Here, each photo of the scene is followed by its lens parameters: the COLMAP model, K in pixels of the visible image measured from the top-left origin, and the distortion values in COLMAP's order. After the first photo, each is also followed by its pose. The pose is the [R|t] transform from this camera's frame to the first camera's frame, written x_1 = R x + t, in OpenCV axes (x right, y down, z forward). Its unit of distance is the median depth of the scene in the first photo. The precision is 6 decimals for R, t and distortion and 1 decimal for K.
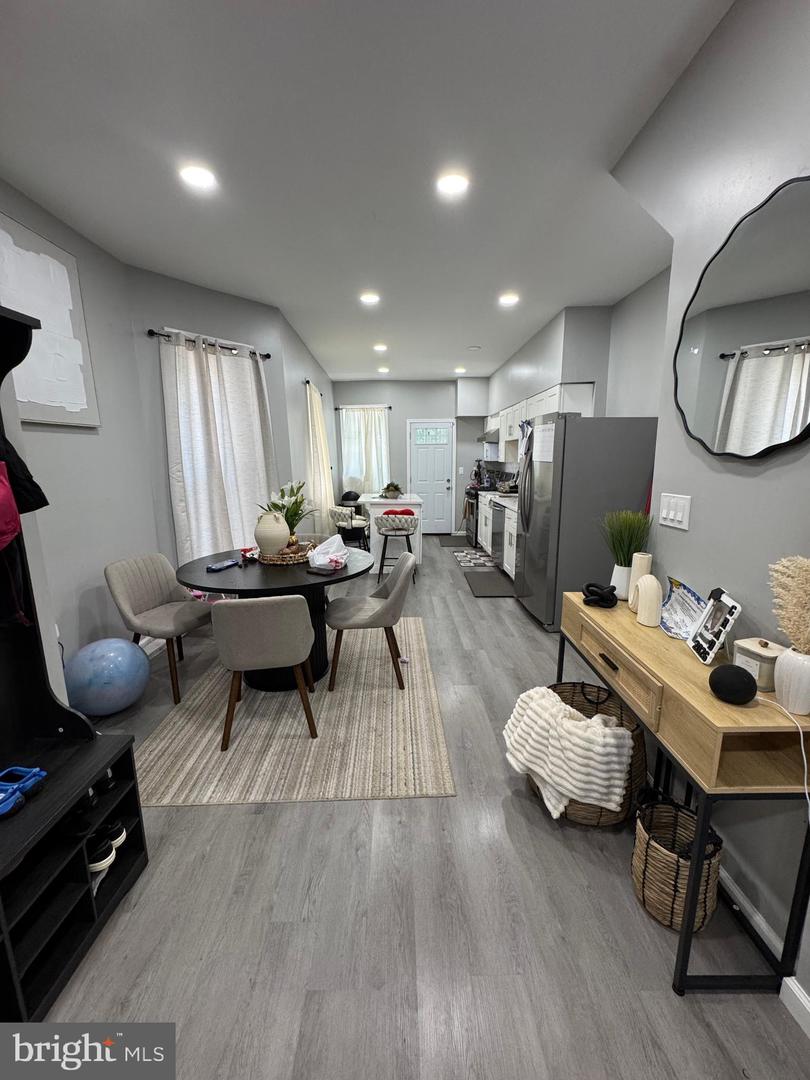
lens RADIAL K [[431.5, 0, 406.7], [0, 431.5, 541.2], [0, 0, 1]] dist [-0.002938, 0.000579]
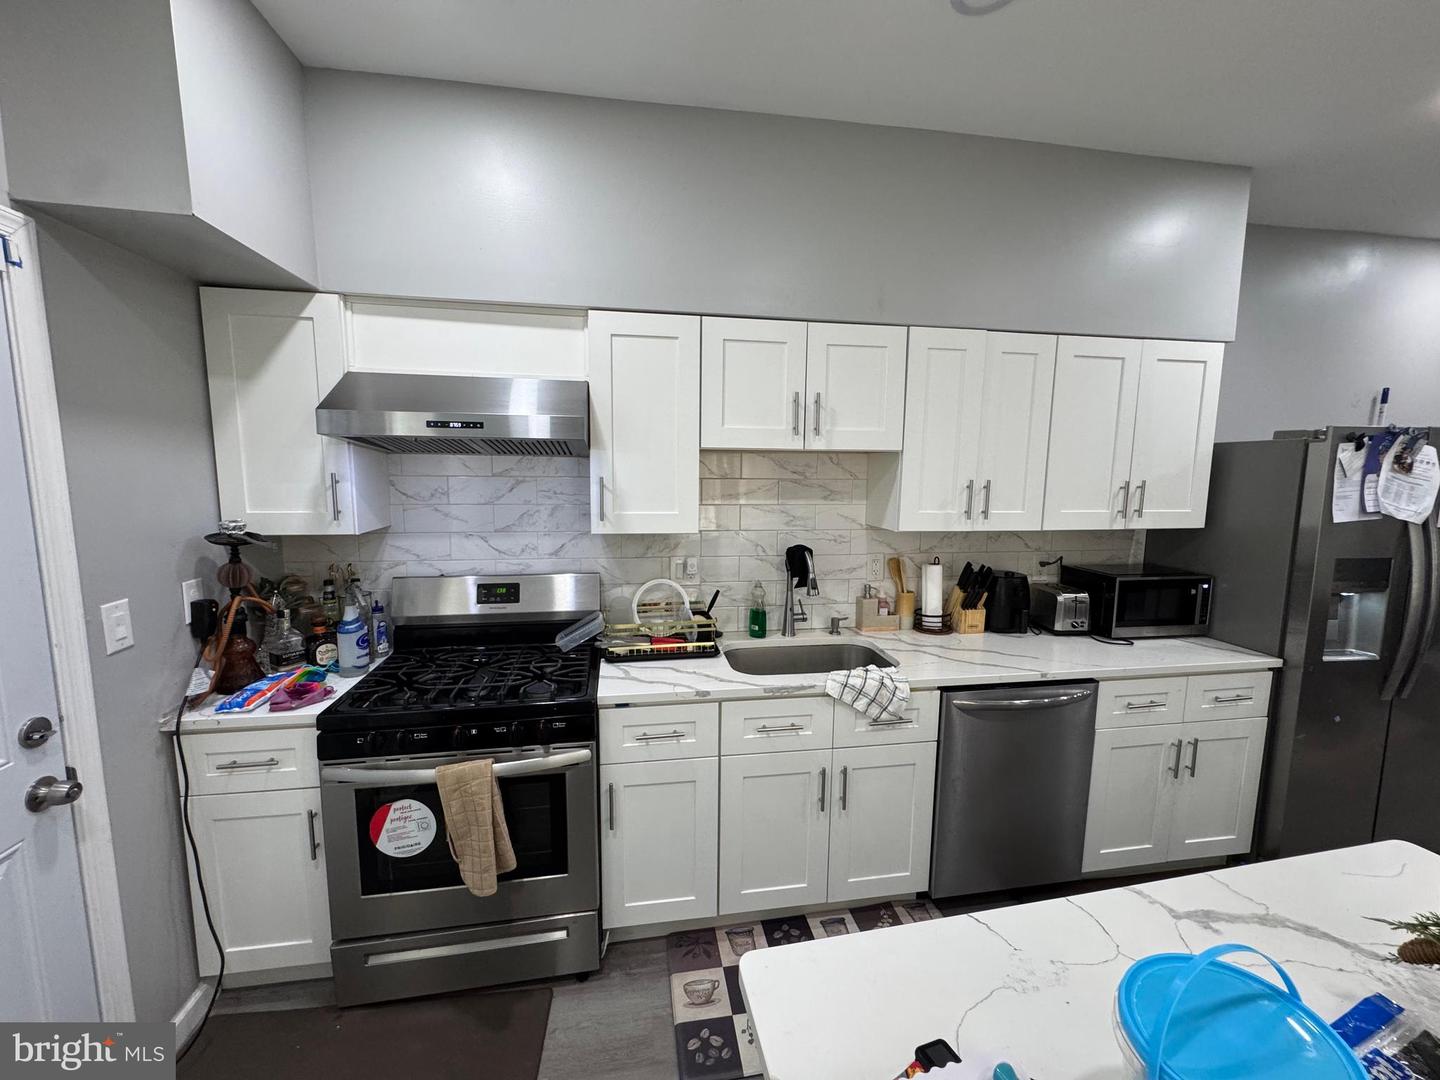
lens RADIAL K [[575.4, 0, 719.3], [0, 575.4, 539.6], [0, 0, 1]] dist [-0.002938, 0.000579]
pose [[-0.146893, -0.110825, 0.982924, -0.087230], [0.181120, 0.973890, 0.136874, -0.203982], [-0.972429, 0.198133, -0.122984, 0.942371]]
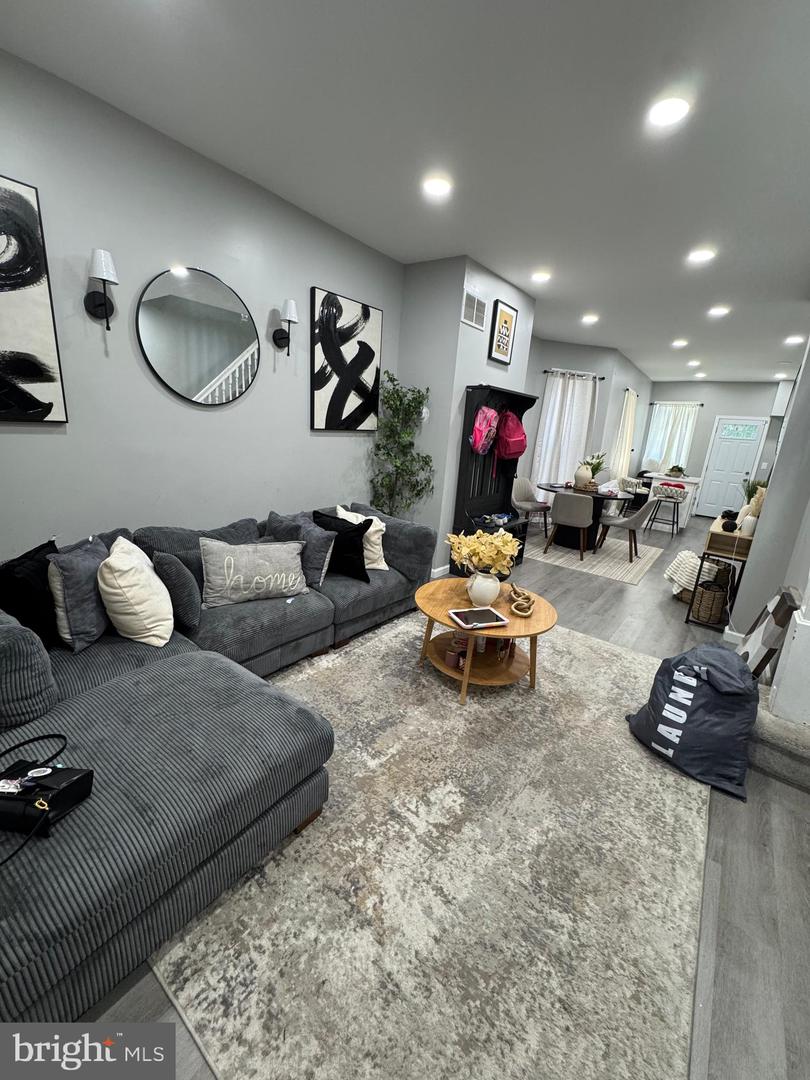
lens RADIAL K [[431.5, 0, 404.8], [0, 431.5, 539.1], [0, 0, 1]] dist [-0.002938, 0.000579]
pose [[0.772436, 0.228387, -0.592606, 0.126678], [-0.201365, 0.973031, 0.112530, 0.085618], [0.602325, 0.032408, 0.797593, -0.453619]]
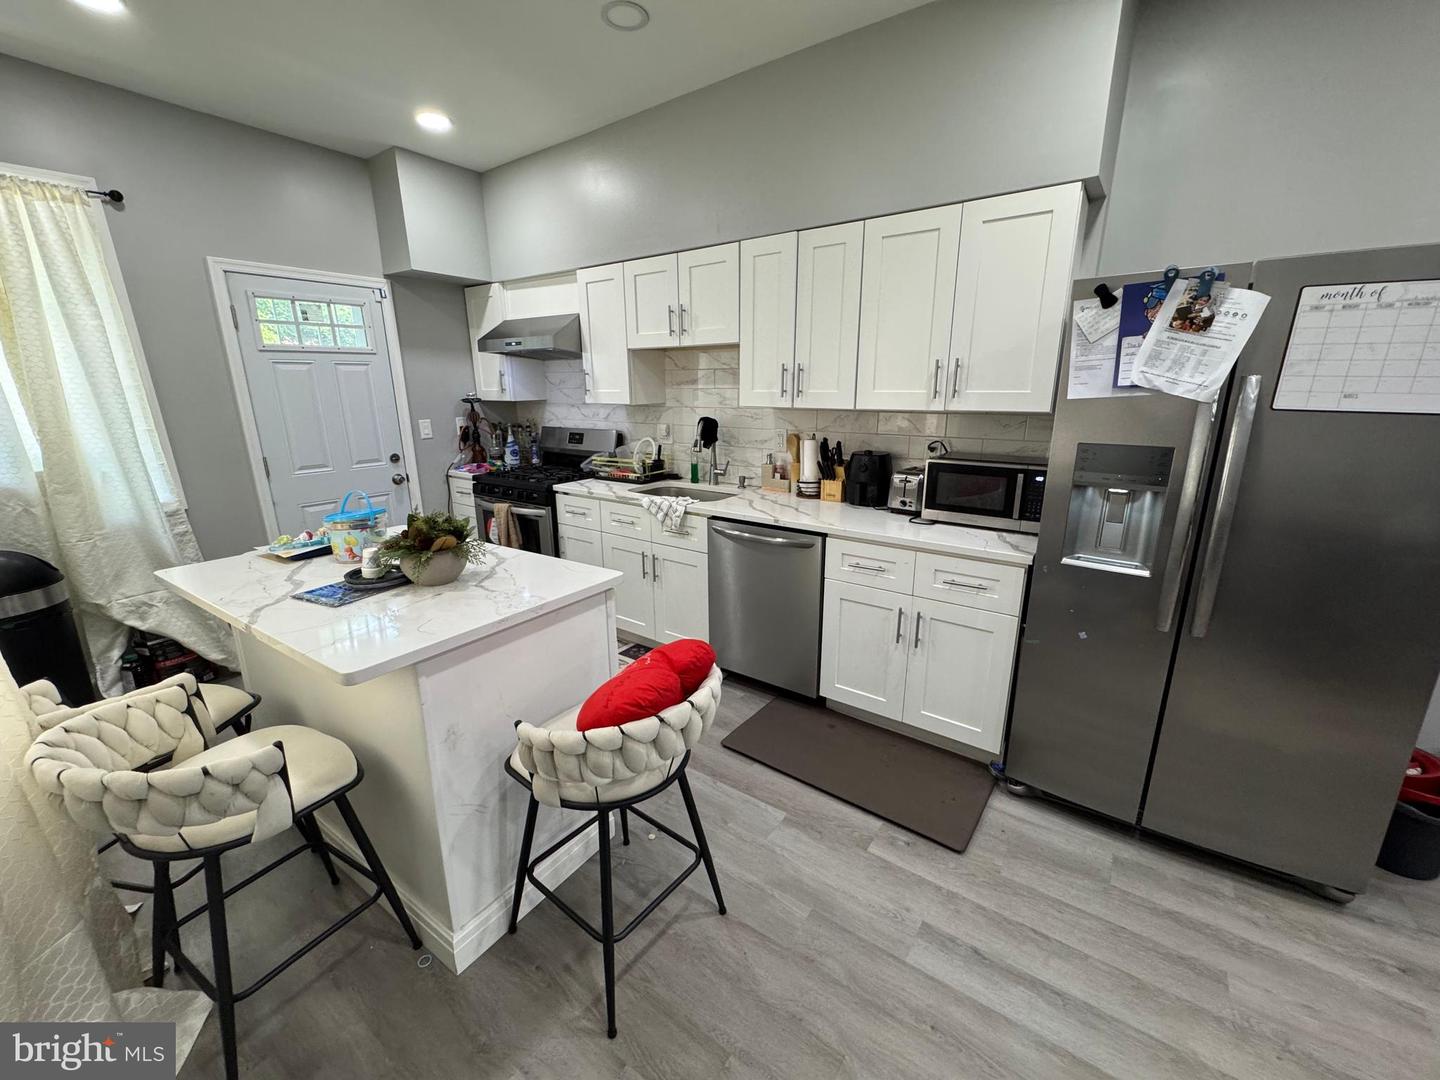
lens RADIAL K [[575.4, 0, 719.3], [0, 575.4, 539.2], [0, 0, 1]] dist [-0.002938, 0.000579]
pose [[0.598146, -0.205091, 0.774699, -0.141418], [0.154198, 0.978088, 0.139879, -0.114190], [-0.786412, 0.035789, 0.616664, 0.566963]]
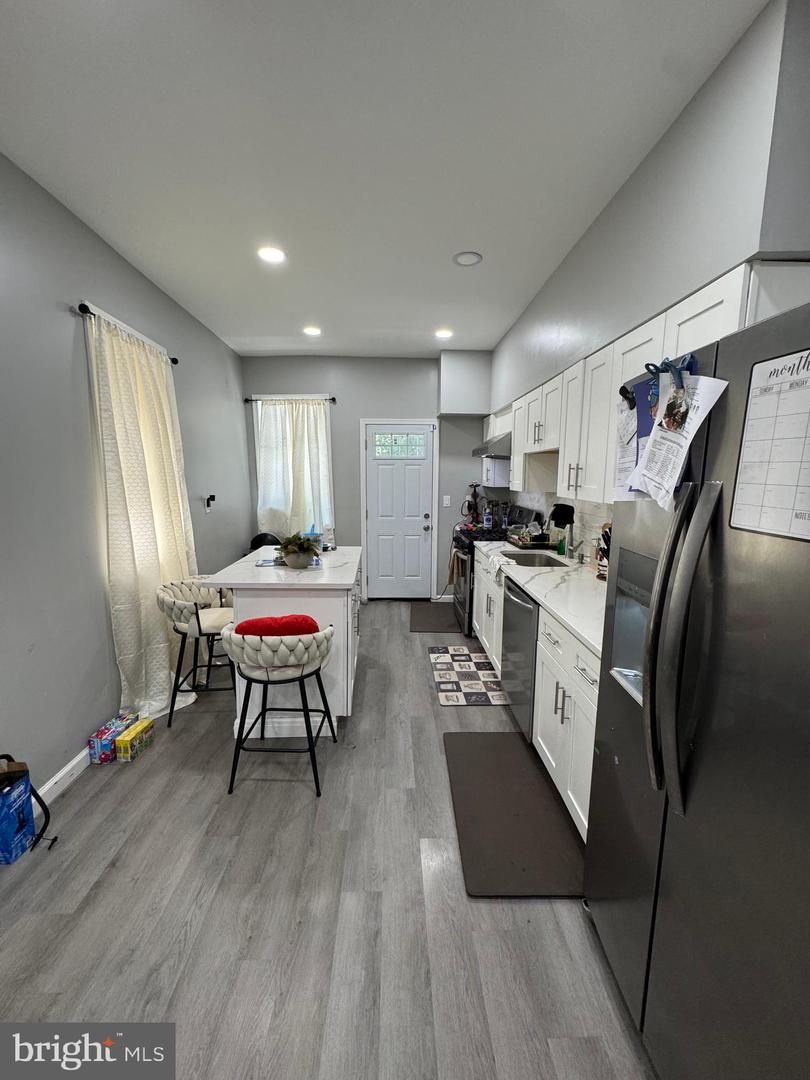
lens RADIAL K [[431.5, 0, 406.2], [0, 431.5, 541.3], [0, 0, 1]] dist [-0.002938, 0.000579]
pose [[0.999826, 0.011369, 0.014763, 0.065842], [-0.010811, 0.999245, -0.037321, -0.090735], [-0.015177, 0.037155, 0.999194, 0.419592]]
